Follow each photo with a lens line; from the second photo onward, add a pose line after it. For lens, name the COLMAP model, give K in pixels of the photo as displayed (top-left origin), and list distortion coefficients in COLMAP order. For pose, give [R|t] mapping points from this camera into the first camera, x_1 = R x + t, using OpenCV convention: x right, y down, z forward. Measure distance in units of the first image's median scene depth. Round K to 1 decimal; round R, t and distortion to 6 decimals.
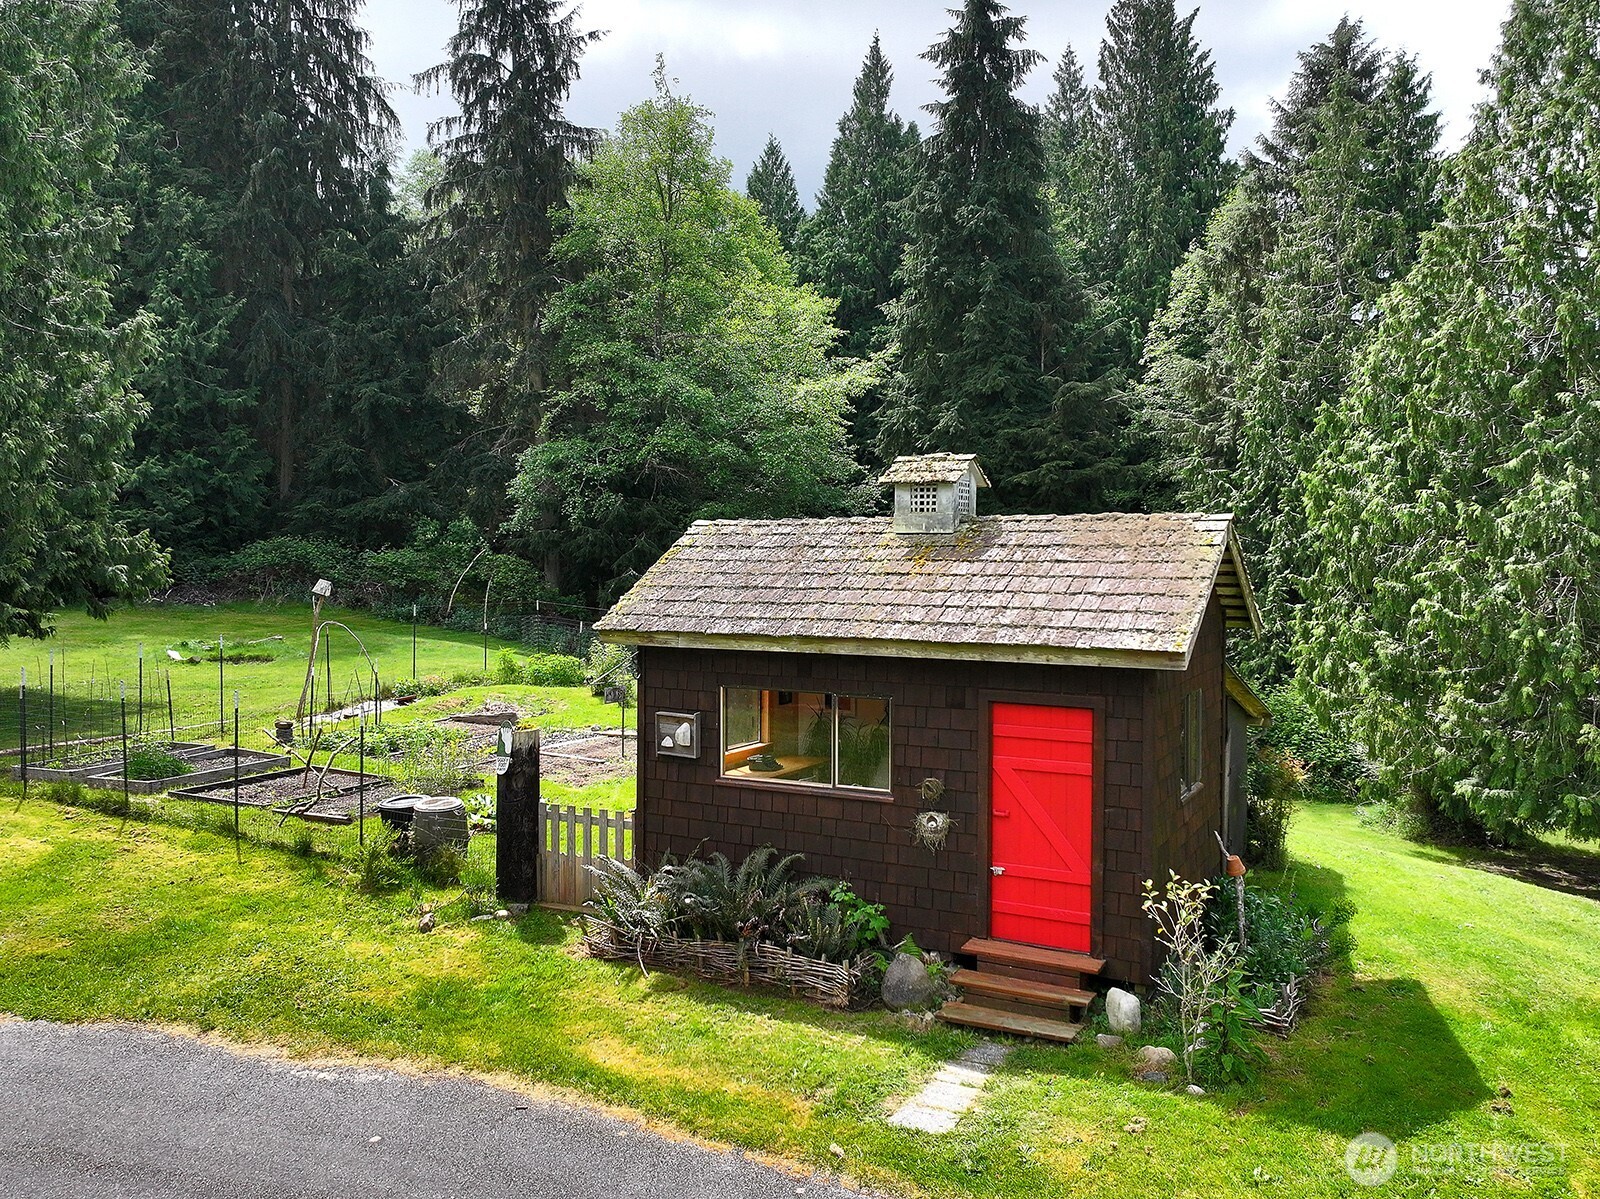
lens RADIAL K [[1288.9, 0, 800.0], [0, 1288.9, 599.5], [0, 0, 1]] dist [0.003942, 0.009684]
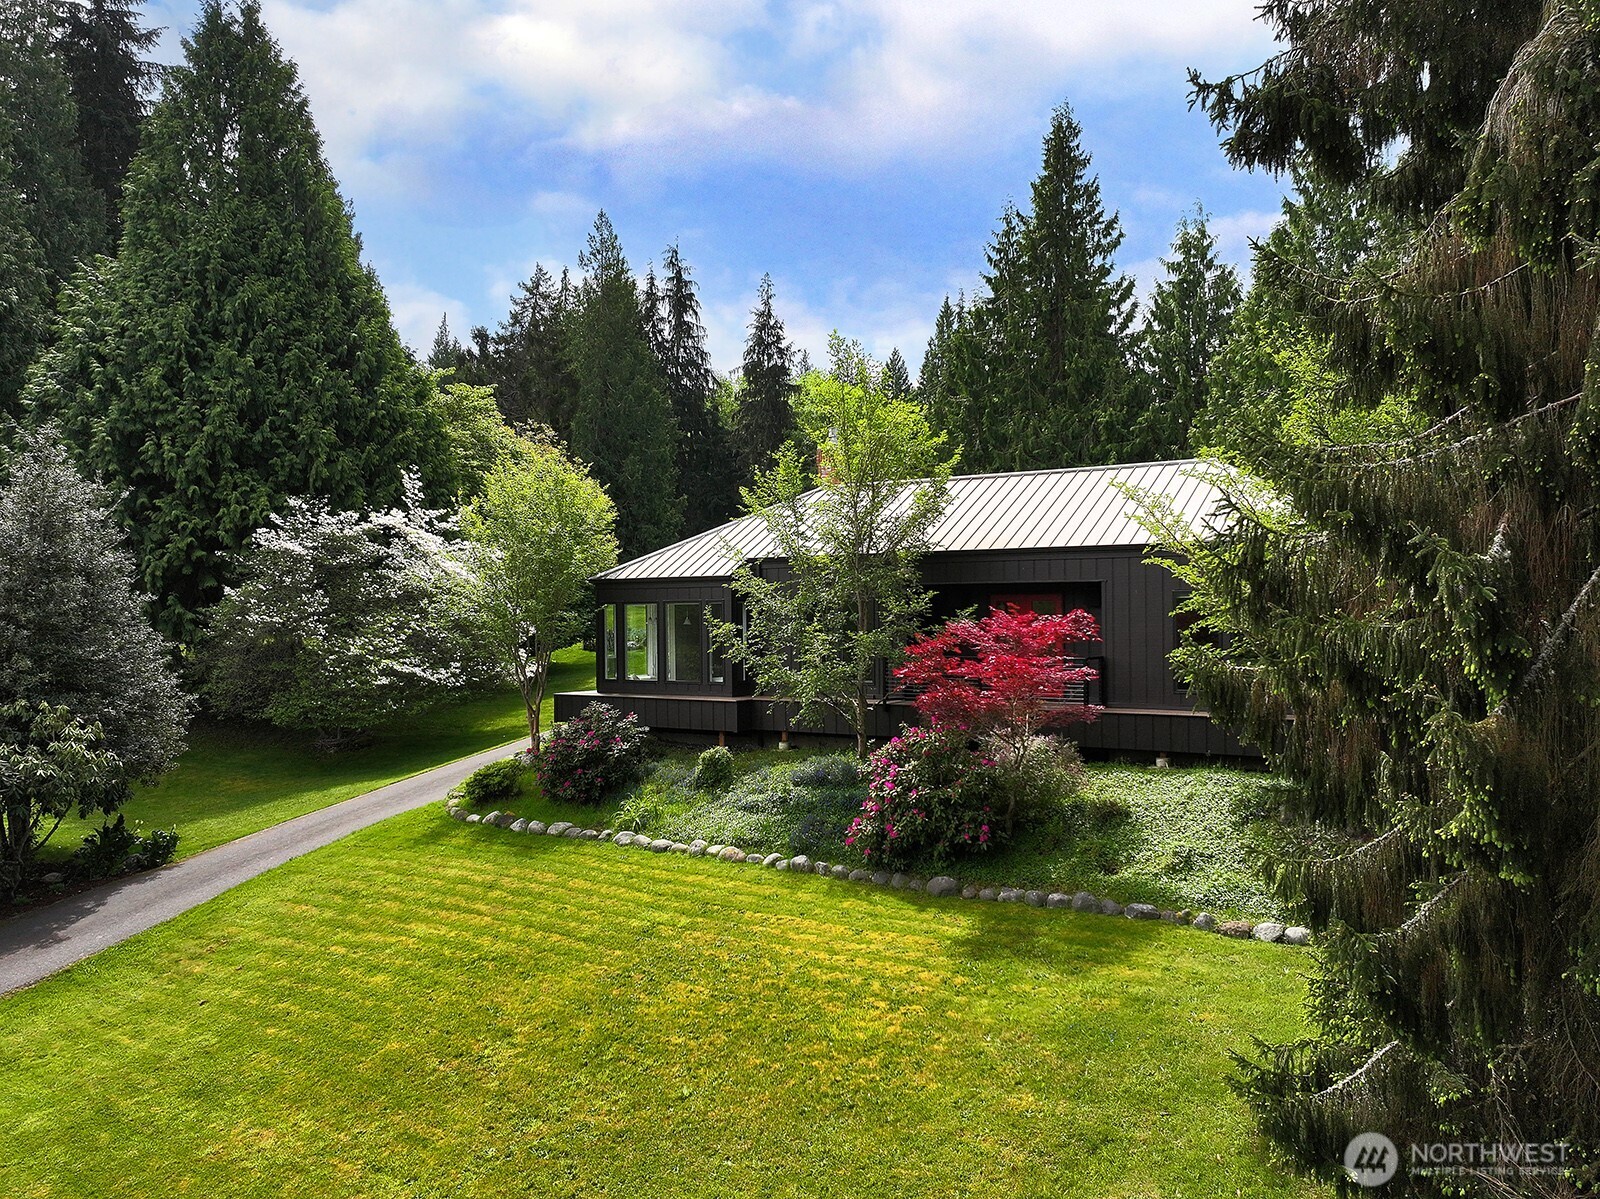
lens RADIAL K [[1288.9, 0, 800.0], [0, 1288.9, 599.5], [0, 0, 1]] dist [0.003942, 0.009684]
pose [[0.986155, -0.006027, -0.165719, 0.242027], [0.001215, 0.999575, -0.029126, 0.104873], [0.165824, 0.028521, 0.985743, -1.393971]]
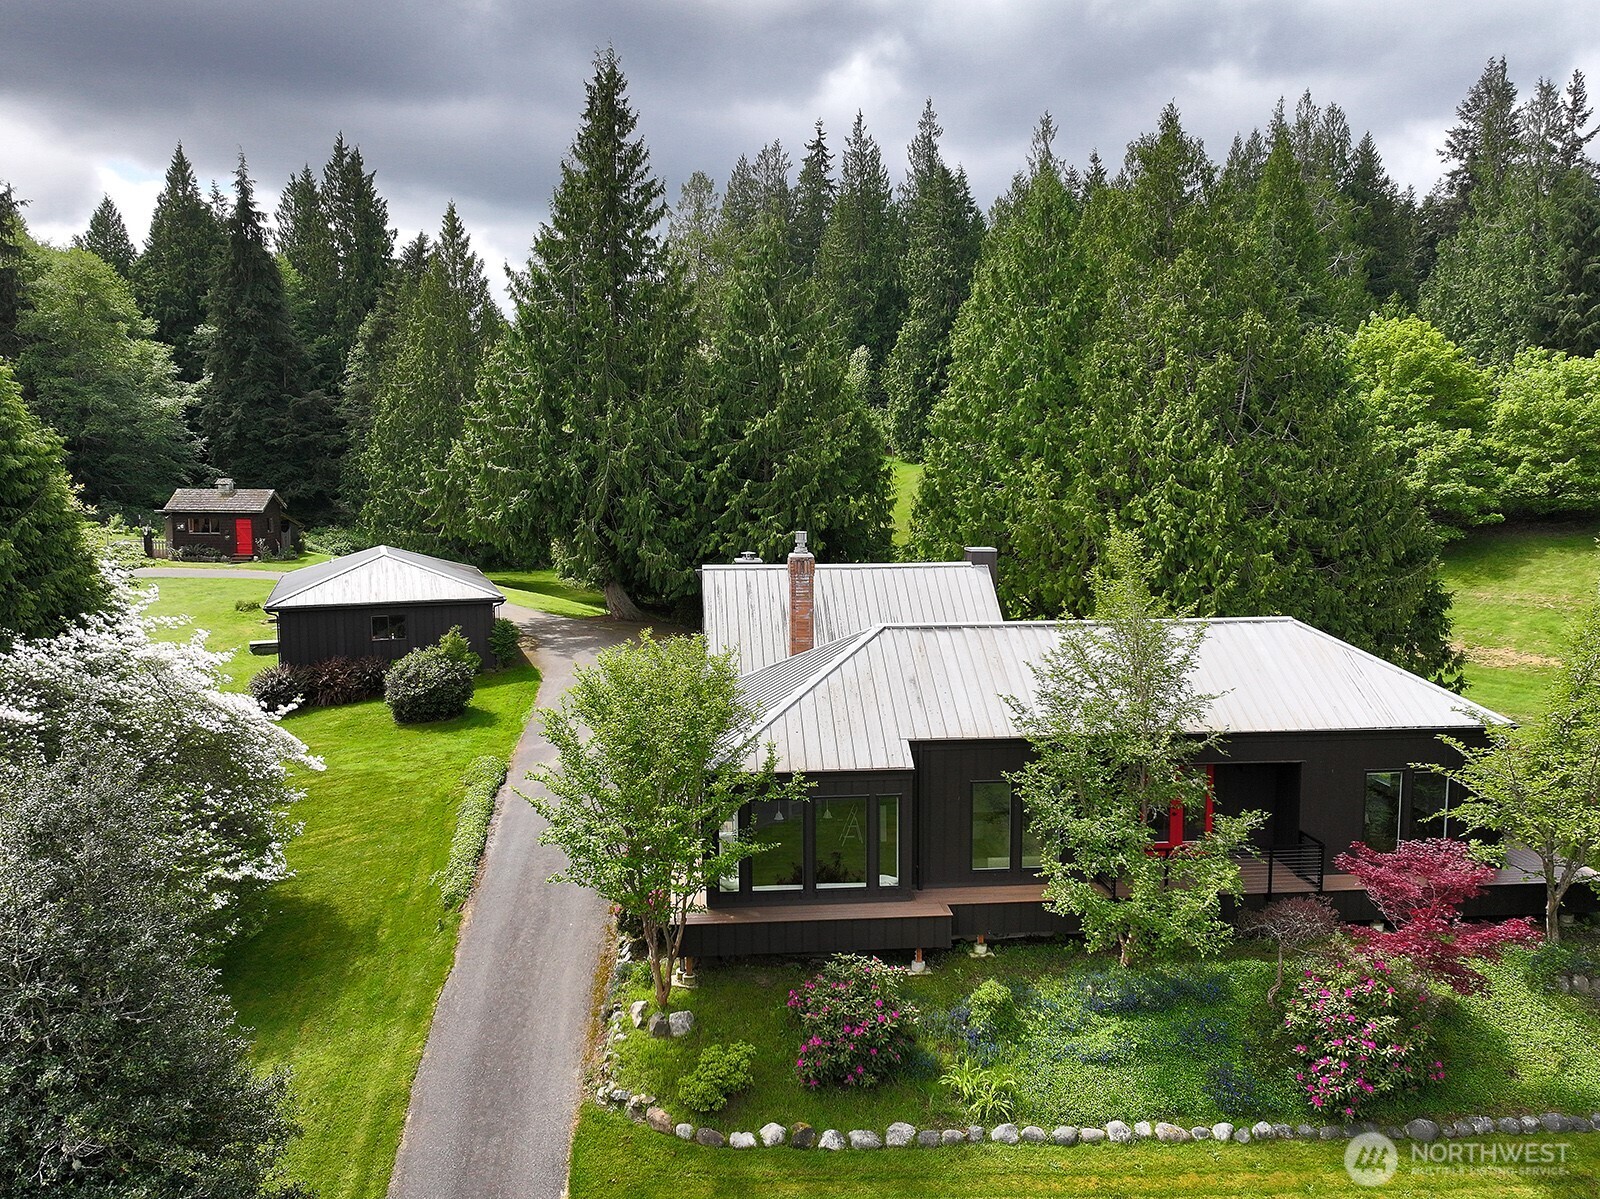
lens RADIAL K [[1288.9, 0, 800.0], [0, 1288.9, 599.5], [0, 0, 1]] dist [0.003942, 0.009684]
pose [[0.875187, -0.054568, 0.480697, -0.106999], [0.011834, 0.995736, 0.091489, -0.015942], [-0.483640, -0.074382, 0.872101, -1.265795]]
